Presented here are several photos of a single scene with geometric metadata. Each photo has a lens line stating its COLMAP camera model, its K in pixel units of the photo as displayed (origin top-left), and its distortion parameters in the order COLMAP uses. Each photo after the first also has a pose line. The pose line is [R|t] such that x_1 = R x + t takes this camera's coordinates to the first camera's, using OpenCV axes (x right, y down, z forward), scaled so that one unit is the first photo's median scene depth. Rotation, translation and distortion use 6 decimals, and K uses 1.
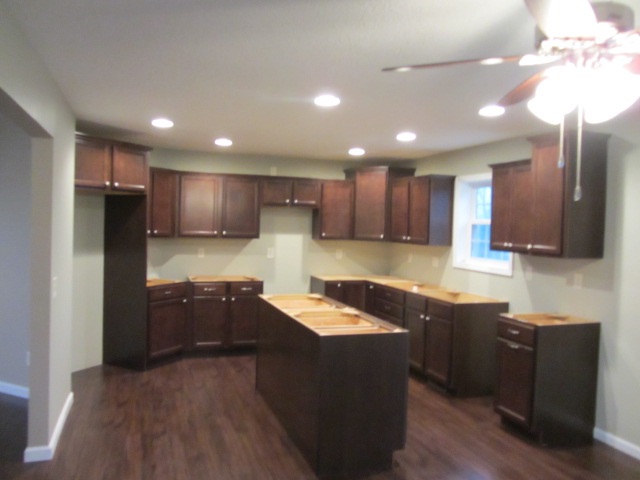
lens RADIAL K [[527.6, 0, 320.0], [0, 527.6, 240.0], [0, 0, 1]] dist [-0.031983, 0.000150]
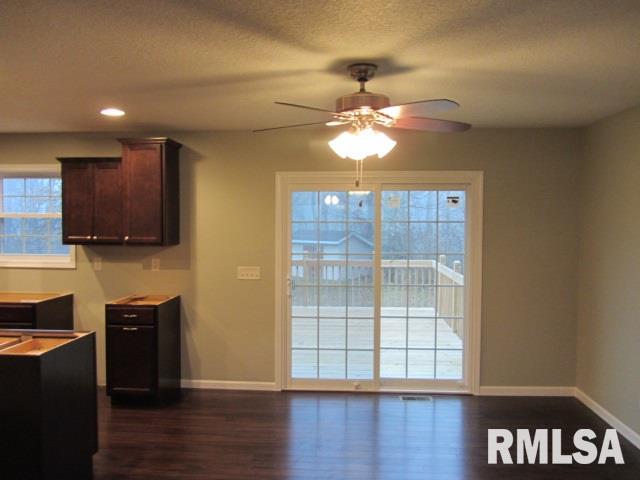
lens RADIAL K [[527.6, 0, 320.0], [0, 527.6, 240.0], [0, 0, 1]] dist [-0.031983, 0.000150]
pose [[0.363885, -0.057224, 0.929684, -0.467178], [0.031669, 0.998294, 0.049052, -0.023862], [-0.930905, 0.011593, 0.365077, 0.213689]]
